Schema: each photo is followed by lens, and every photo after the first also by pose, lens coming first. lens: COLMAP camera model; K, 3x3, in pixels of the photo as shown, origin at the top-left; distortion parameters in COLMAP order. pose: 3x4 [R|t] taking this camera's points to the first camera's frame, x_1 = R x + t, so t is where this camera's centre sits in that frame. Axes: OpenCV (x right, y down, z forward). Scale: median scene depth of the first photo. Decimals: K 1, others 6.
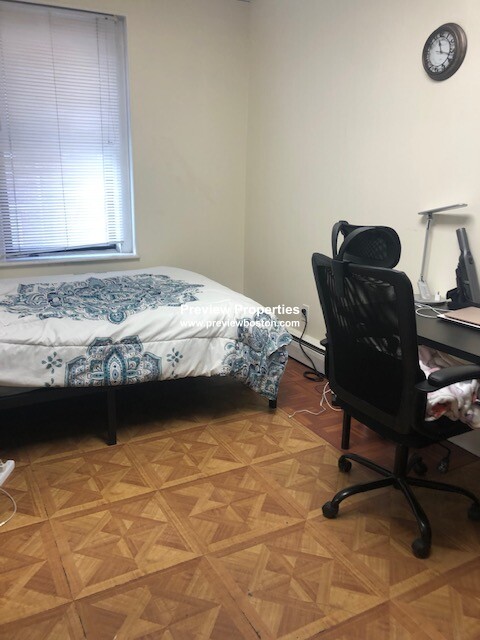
lens RADIAL K [[522.8, 0, 243.1], [0, 522.8, 320.7], [0, 0, 1]] dist [0.029987, 0.003215]
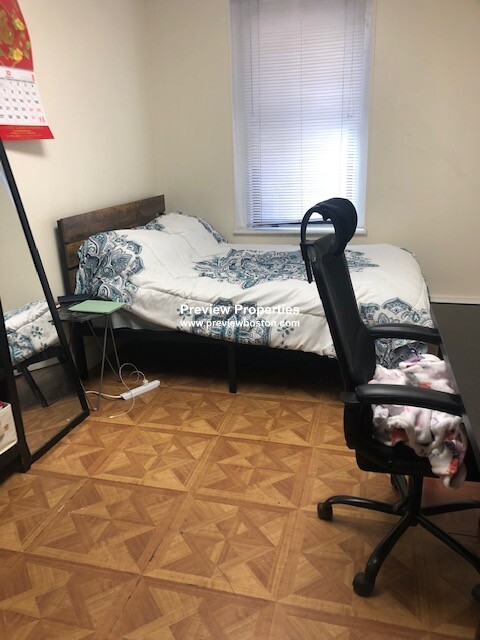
lens RADIAL K [[523.2, 0, 240.2], [0, 523.2, 334.3], [0, 0, 1]] dist [0.062862, -0.003417]
pose [[0.730877, 0.194094, -0.654329, 0.524565], [-0.147341, 0.980975, 0.126409, -0.041106], [0.666416, 0.004020, 0.745569, 0.162323]]
